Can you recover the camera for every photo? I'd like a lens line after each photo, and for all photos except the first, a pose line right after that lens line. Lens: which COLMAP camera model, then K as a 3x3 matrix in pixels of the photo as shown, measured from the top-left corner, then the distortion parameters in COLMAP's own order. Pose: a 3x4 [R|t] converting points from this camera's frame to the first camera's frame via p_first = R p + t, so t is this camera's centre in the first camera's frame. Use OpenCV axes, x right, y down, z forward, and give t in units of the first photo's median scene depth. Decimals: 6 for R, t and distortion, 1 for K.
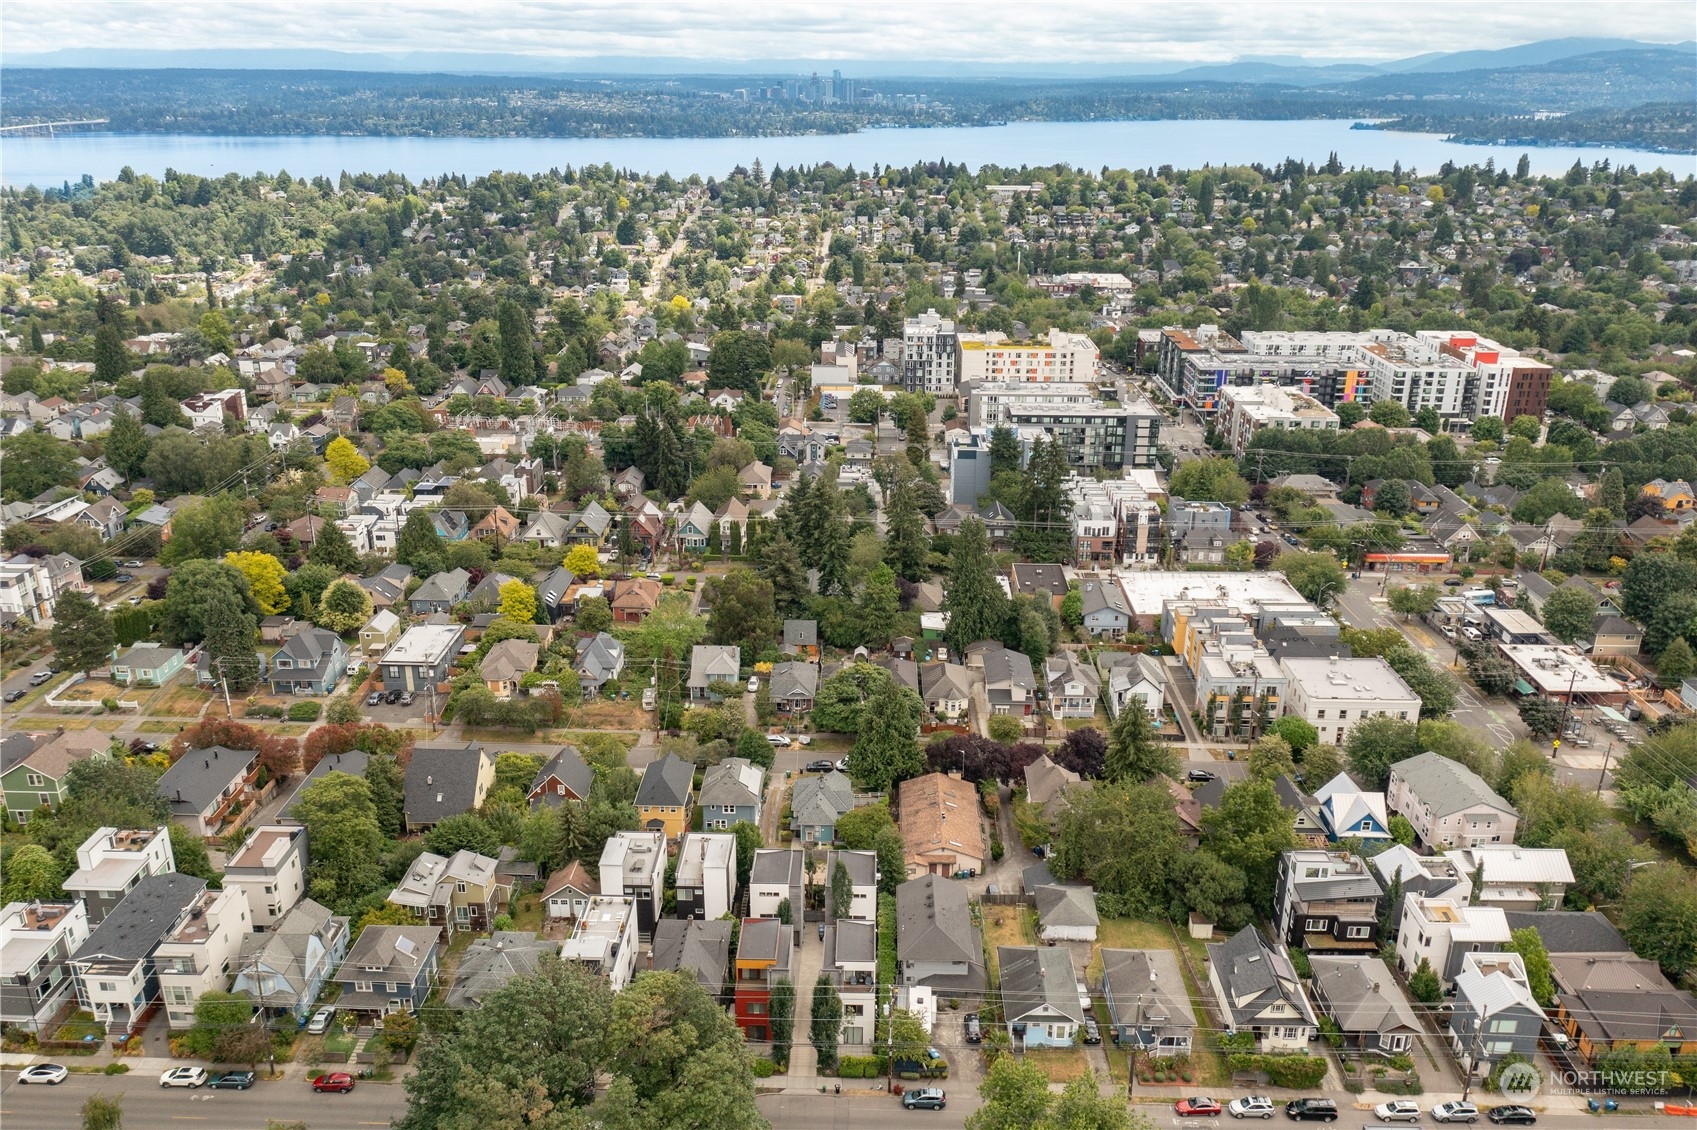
lens RADIAL K [[1343.0, 0, 846.8], [0, 1343.0, 637.3], [0, 0, 1]] dist [0.001146, 0.002211]
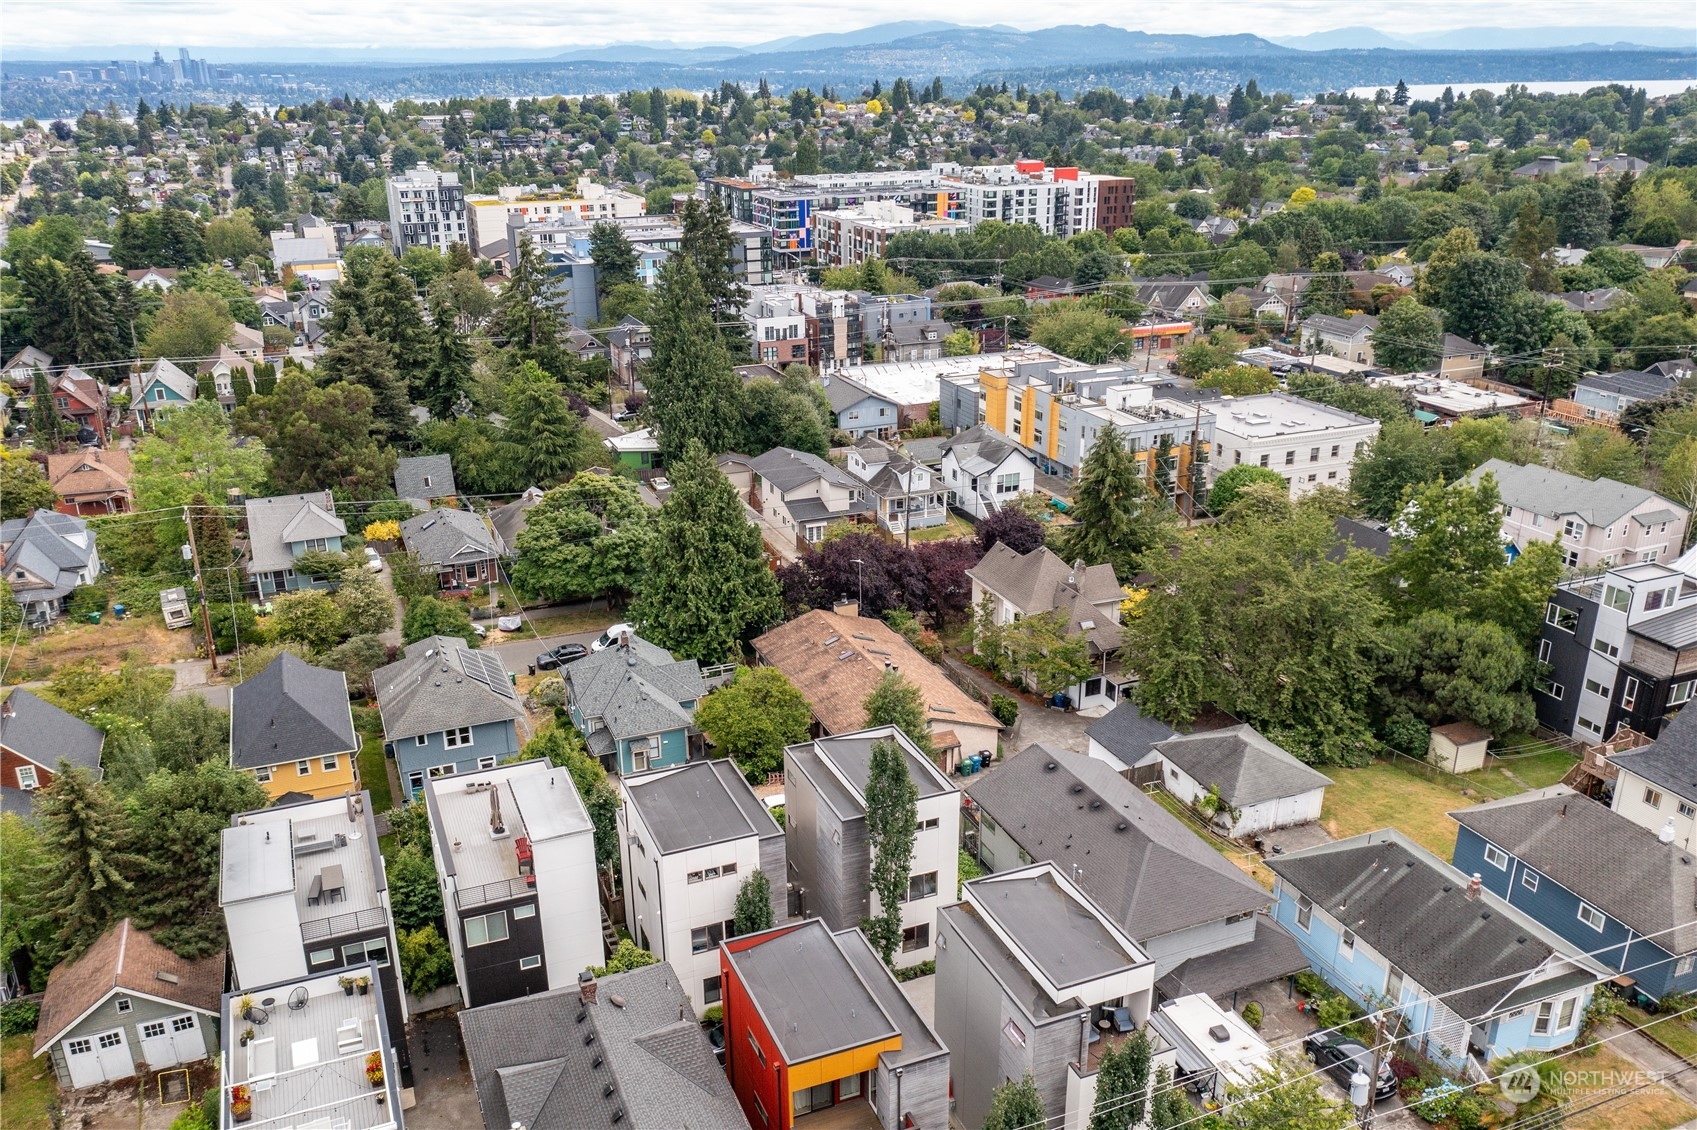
lens RADIAL K [[1343.0, 0, 846.8], [0, 1343.0, 637.3], [0, 0, 1]] dist [0.001146, 0.002211]
pose [[0.913174, -0.167778, 0.371434, -0.053849], [0.164101, 0.985560, 0.041738, 0.040017], [-0.373073, 0.022839, 0.927521, 0.217954]]
